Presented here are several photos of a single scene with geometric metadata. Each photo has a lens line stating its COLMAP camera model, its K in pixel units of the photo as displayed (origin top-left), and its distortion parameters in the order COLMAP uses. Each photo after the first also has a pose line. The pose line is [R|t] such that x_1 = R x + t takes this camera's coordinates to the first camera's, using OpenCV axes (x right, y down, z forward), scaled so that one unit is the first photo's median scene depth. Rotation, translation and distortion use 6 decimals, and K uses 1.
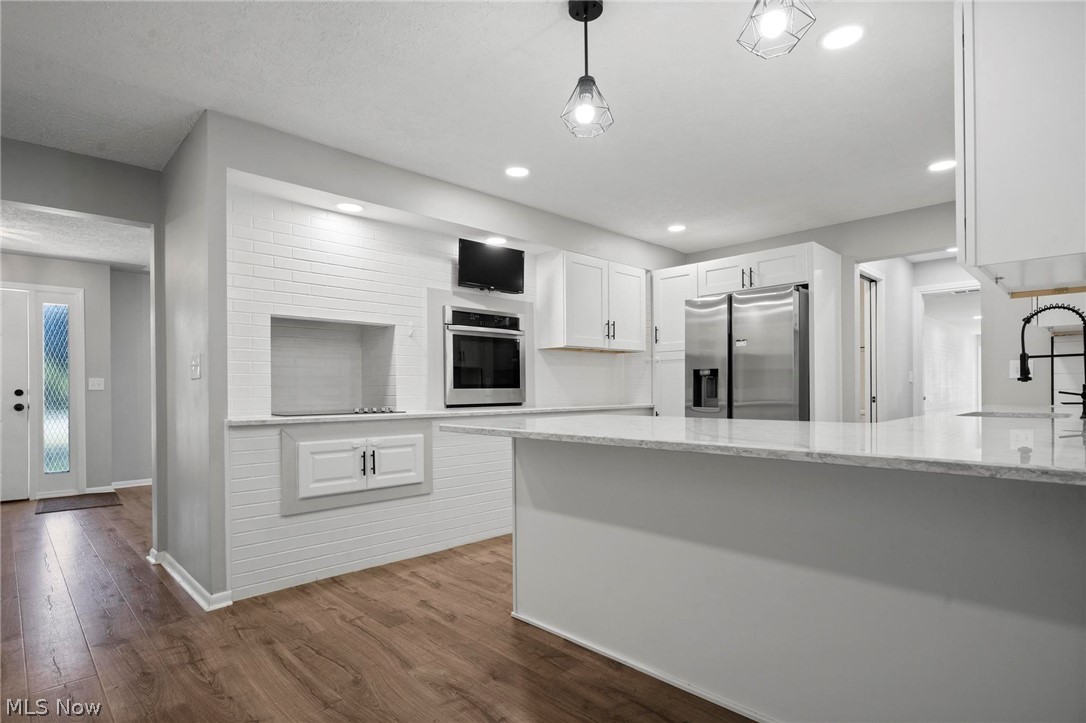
lens RADIAL K [[555.9, 0, 538.2], [0, 555.9, 385.5], [0, 0, 1]] dist [-0.001968, -0.005753]
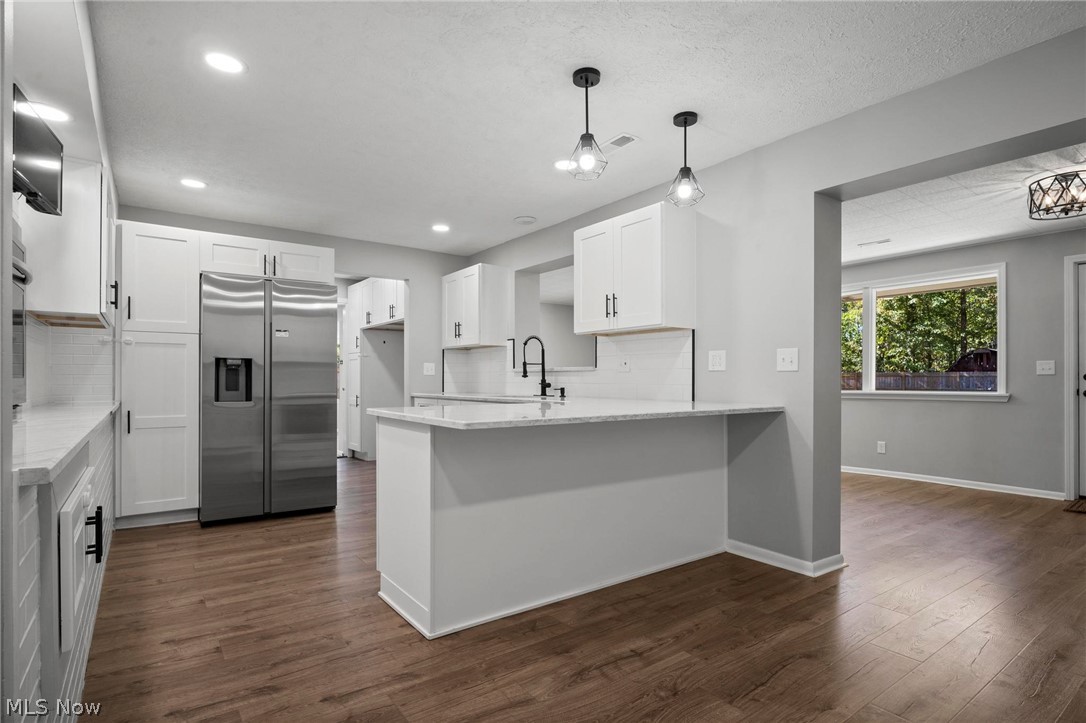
lens RADIAL K [[555.9, 0, 544.7], [0, 555.9, 381.1], [0, 0, 1]] dist [-0.001968, -0.005753]
pose [[0.138568, 0.006847, 0.990329, -0.741638], [-0.008053, 0.999951, -0.005787, 0.011087], [-0.990320, -0.007174, 0.138616, 0.588079]]
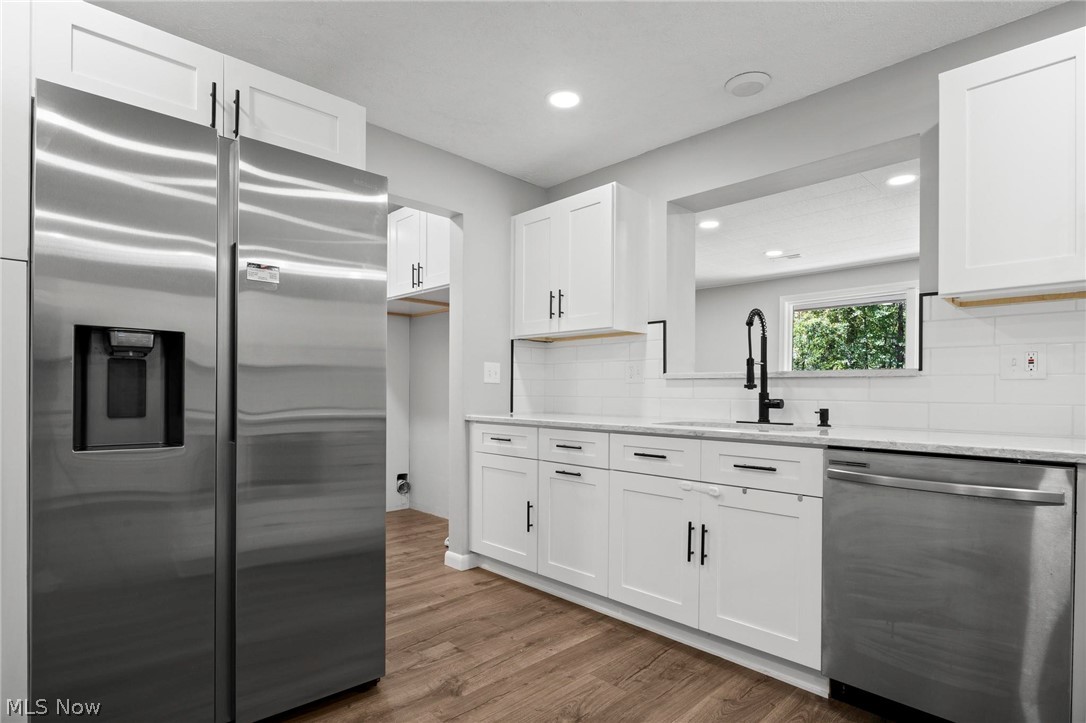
lens RADIAL K [[555.9, 0, 541.3], [0, 555.9, 393.6], [0, 0, 1]] dist [-0.001968, -0.005753]
pose [[-0.003594, 0.002814, 0.999990, -0.020771], [-0.013406, 0.999906, -0.002862, 0.006260], [-0.999904, -0.013416, -0.003556, 1.147865]]
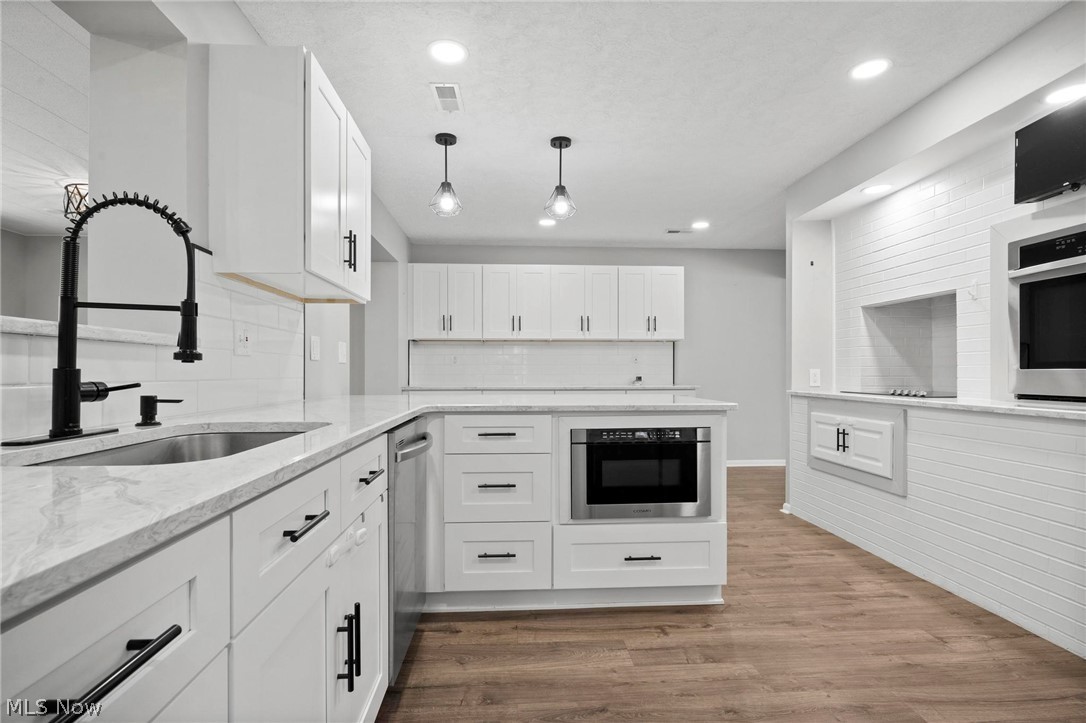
lens RADIAL K [[555.9, 0, 539.2], [0, 555.9, 369.9], [0, 0, 1]] dist [-0.001968, -0.005753]
pose [[-0.647696, 0.005796, -0.761877, 0.899634], [0.009819, 0.999952, -0.000740, 0.001977], [0.761836, -0.007960, -0.647721, 1.296591]]
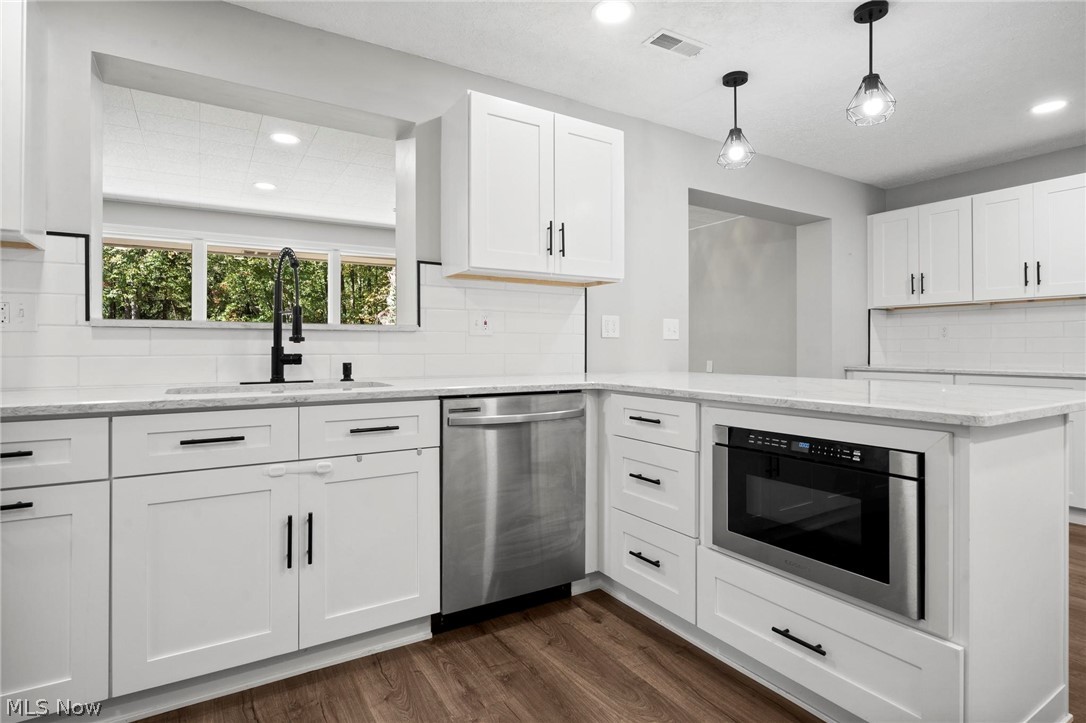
lens RADIAL K [[555.9, 0, 544.0], [0, 555.9, 347.9], [0, 0, 1]] dist [-0.001968, -0.005753]
pose [[-0.977766, 0.008639, 0.209523, 0.334422], [0.007121, 0.999943, -0.007998, 0.007651], [-0.209580, -0.006328, -0.977771, 1.434406]]
